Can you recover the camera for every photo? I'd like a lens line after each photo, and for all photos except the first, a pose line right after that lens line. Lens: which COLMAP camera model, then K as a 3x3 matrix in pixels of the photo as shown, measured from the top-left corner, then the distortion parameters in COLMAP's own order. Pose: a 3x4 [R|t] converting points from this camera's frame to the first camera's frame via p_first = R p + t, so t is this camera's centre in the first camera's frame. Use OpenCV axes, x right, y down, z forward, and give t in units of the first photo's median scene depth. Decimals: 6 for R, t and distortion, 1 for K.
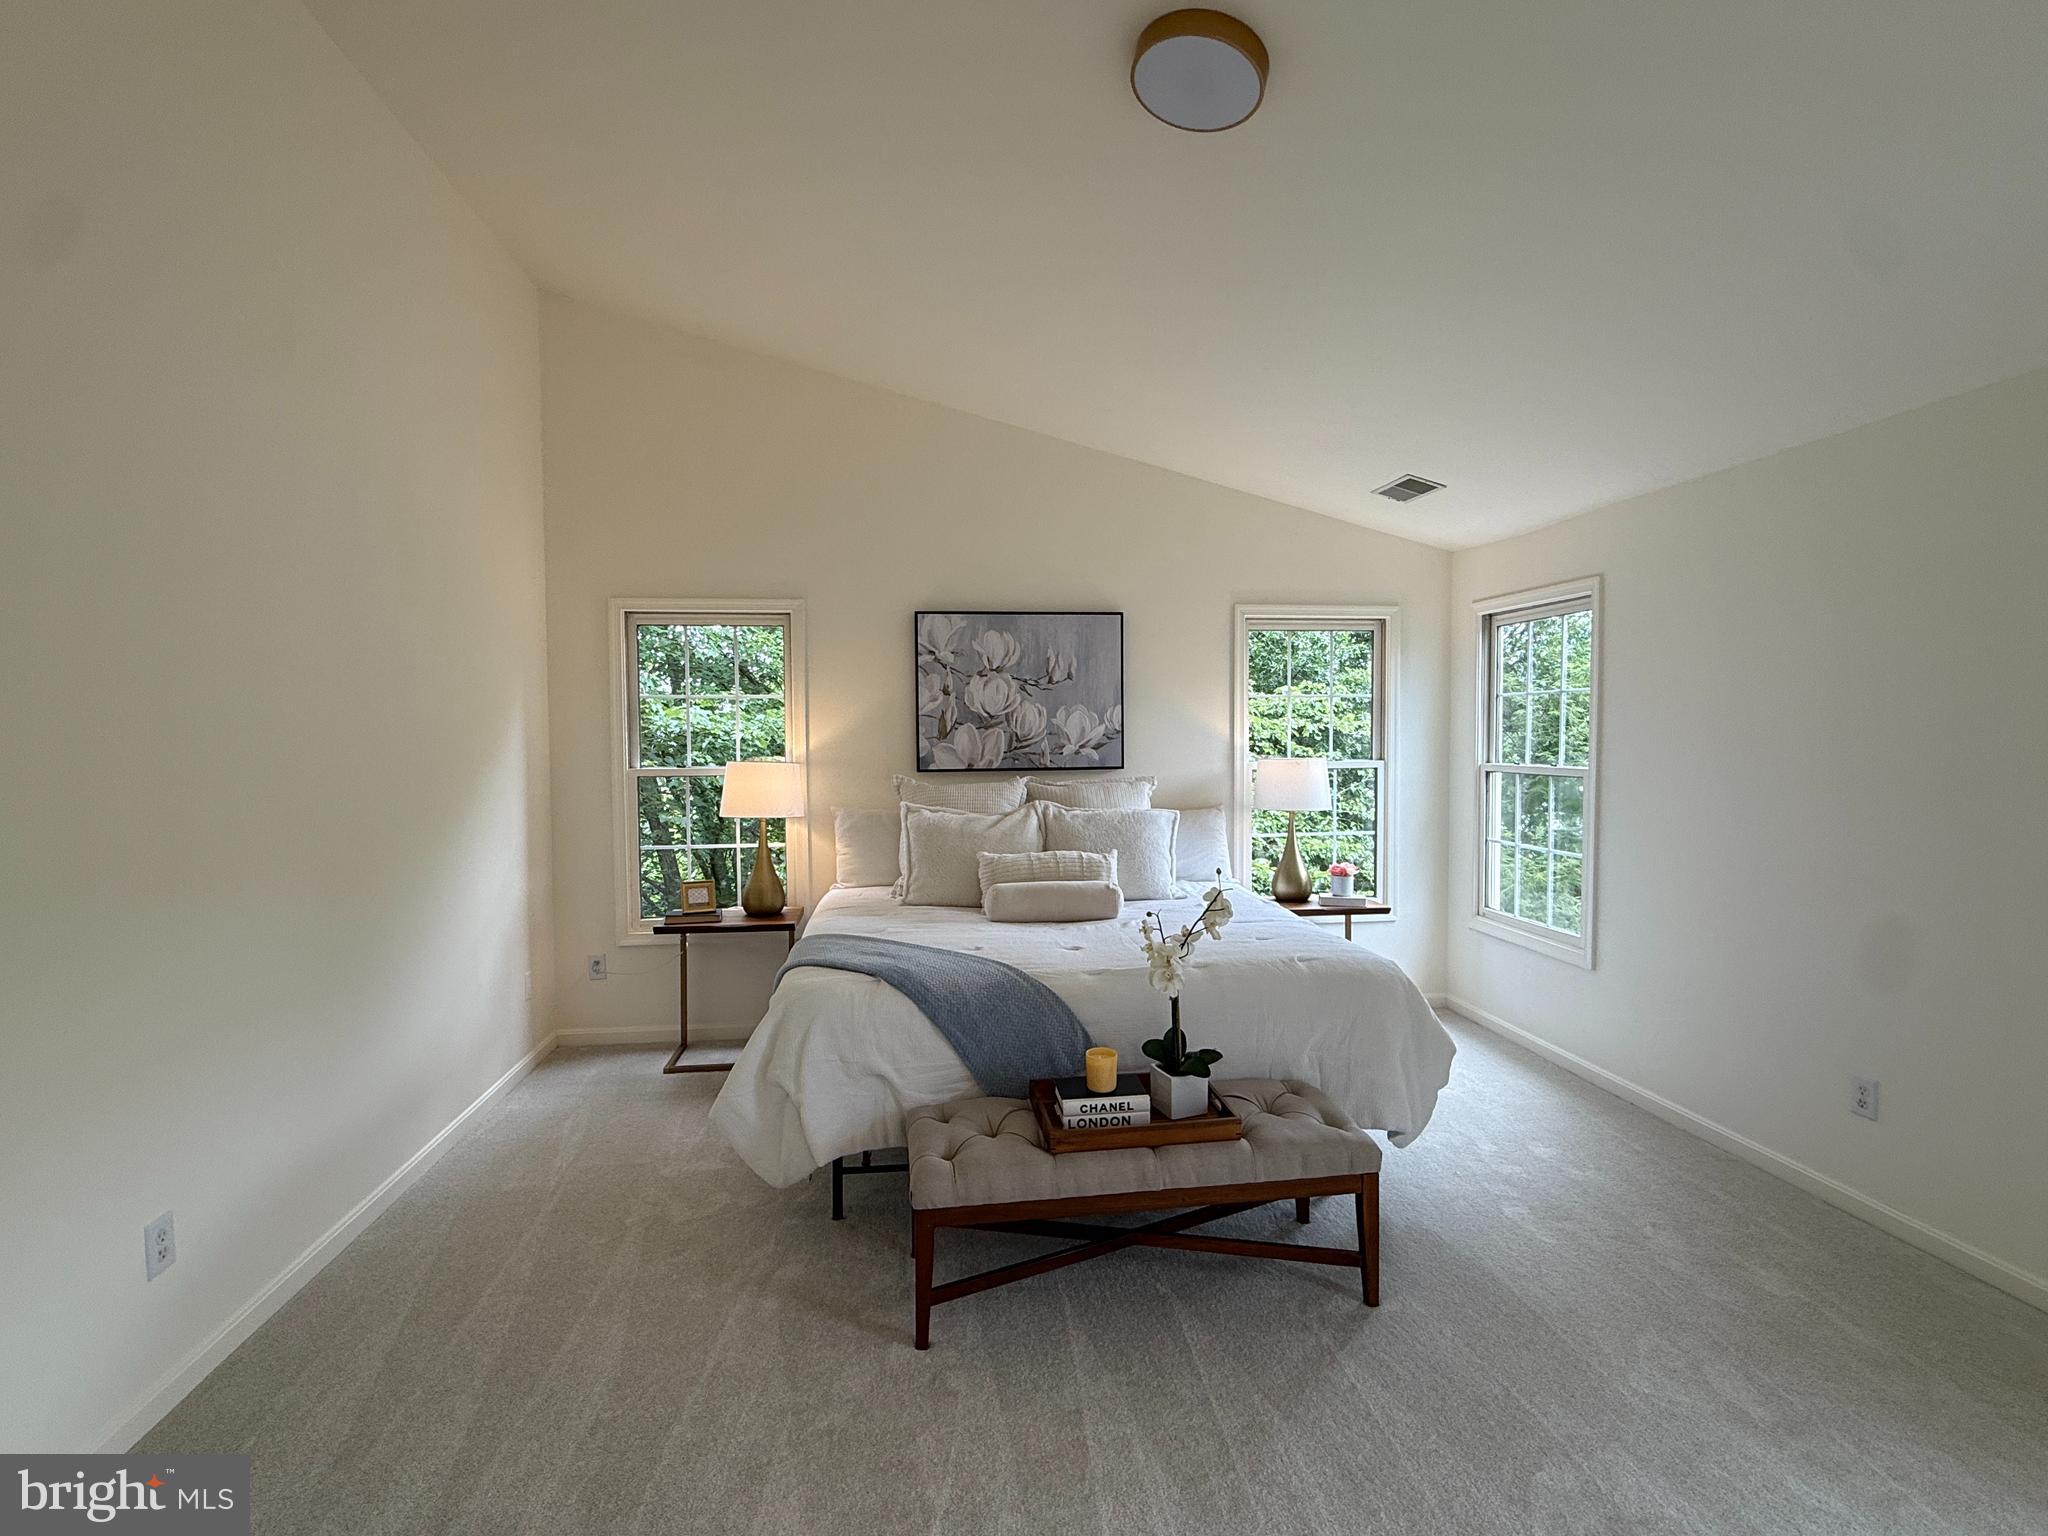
lens RADIAL K [[959.9, 0, 1028.7], [0, 959.9, 768.4], [0, 0, 1]] dist [-0.001490, 0.000681]
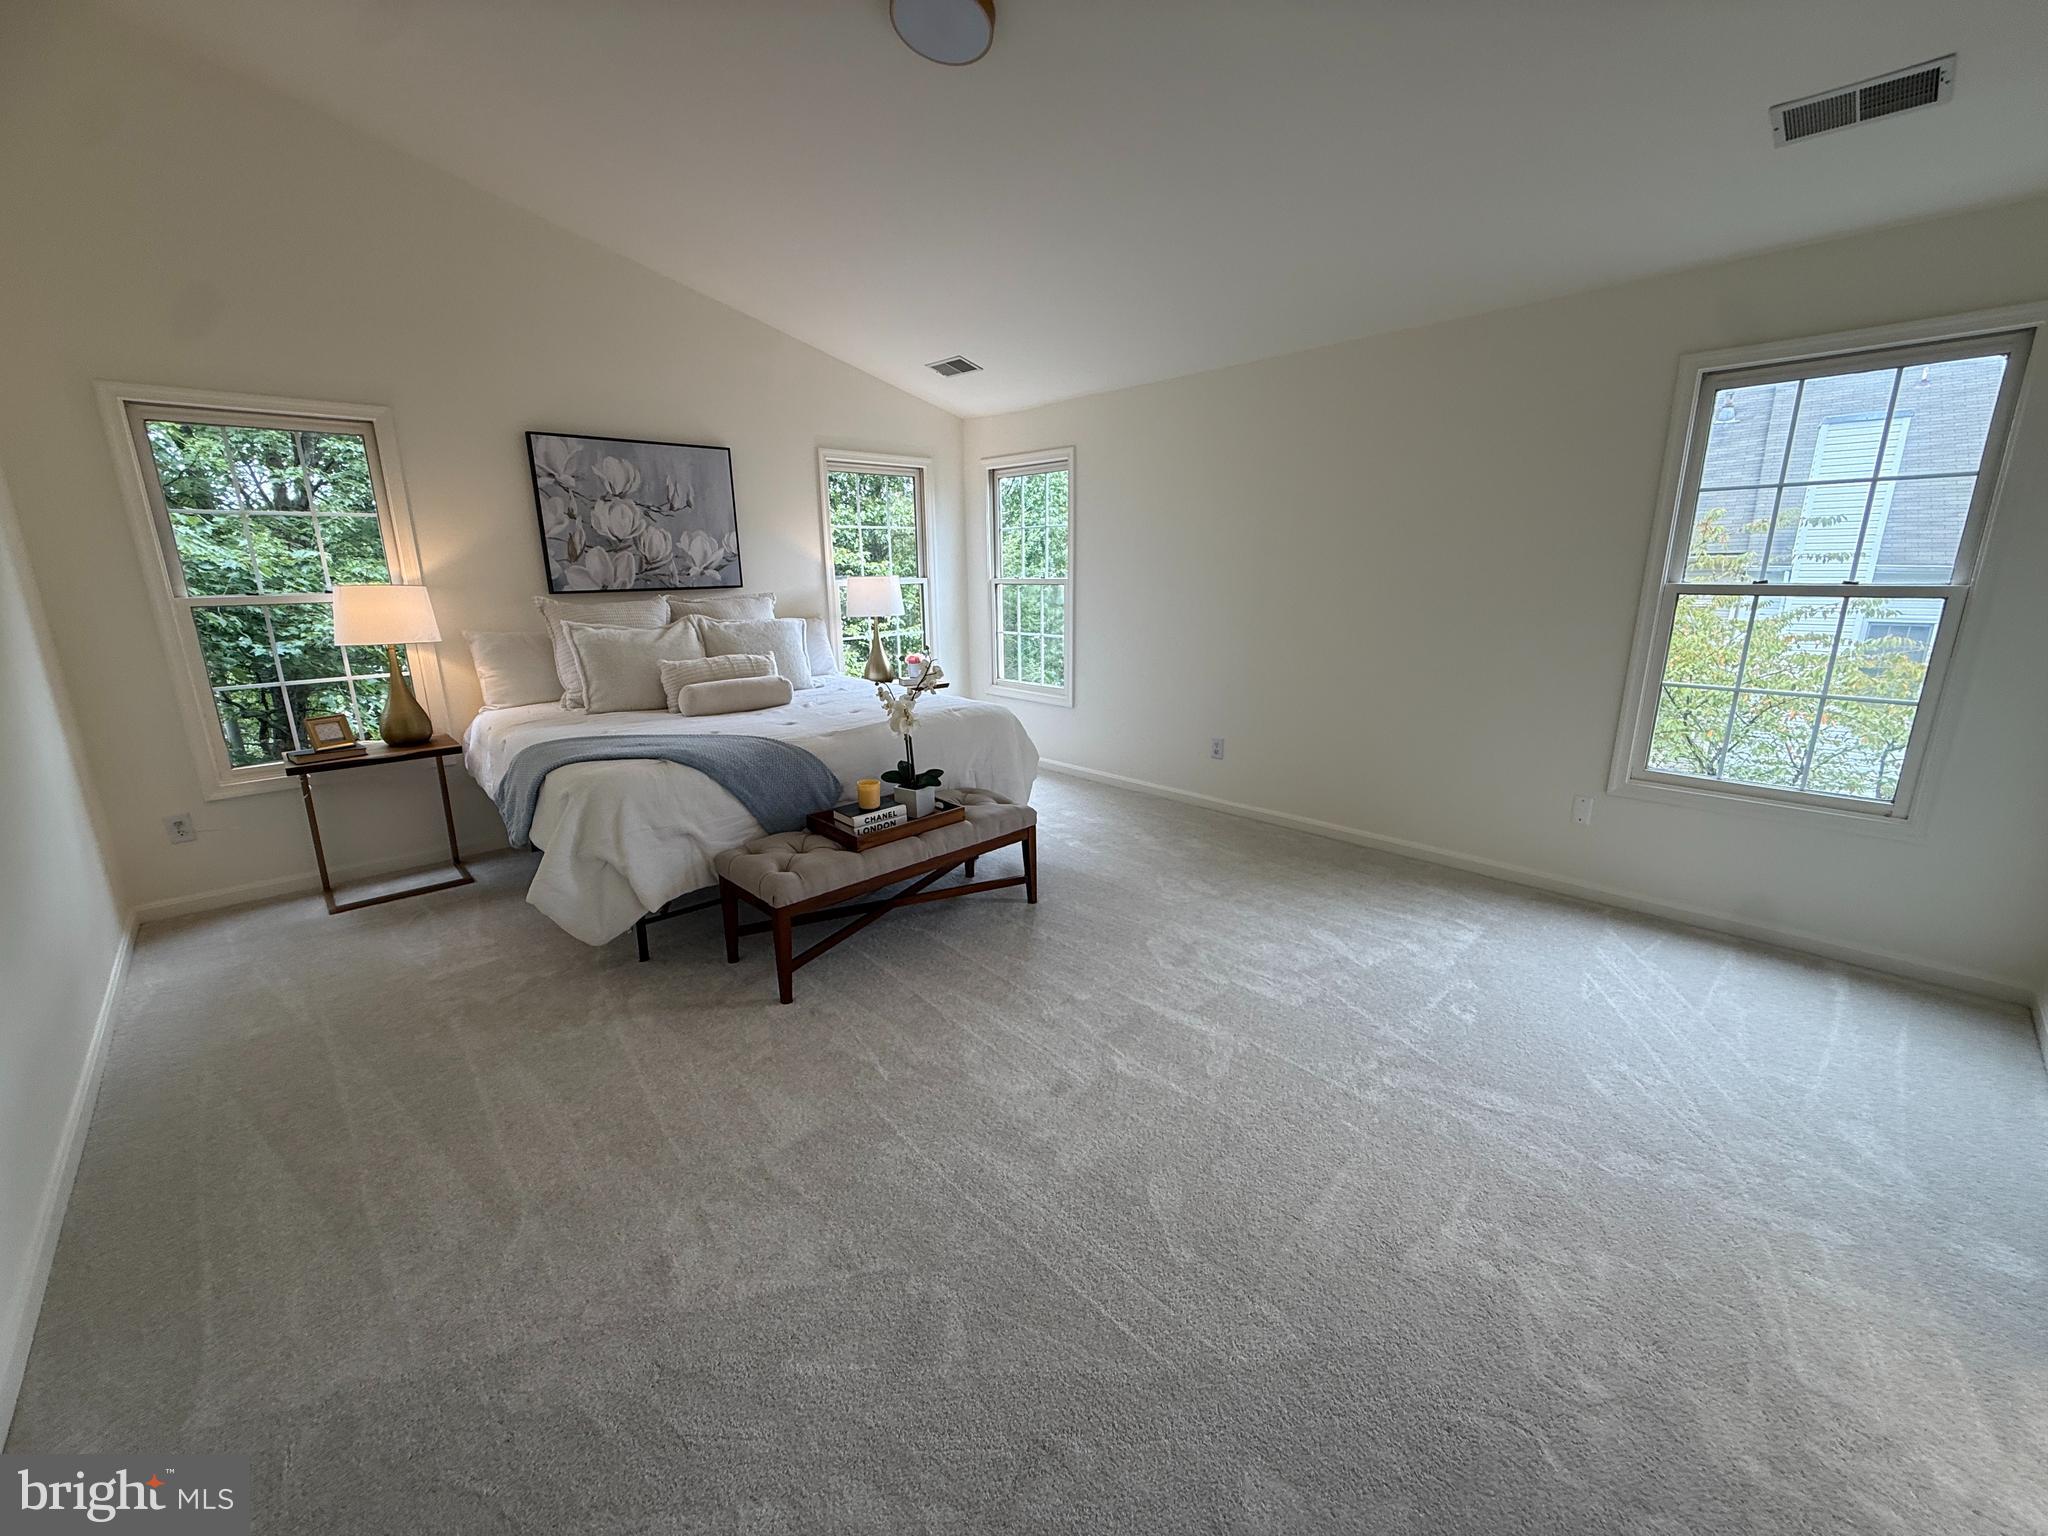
lens RADIAL K [[819.3, 0, 1022.2], [0, 819.3, 765.3], [0, 0, 1]] dist [0.004020, -0.000708]
pose [[0.808757, -0.145734, 0.569802, -0.271138], [0.031148, 0.978068, 0.205943, 0.020737], [-0.587318, -0.148809, 0.795559, -0.052403]]
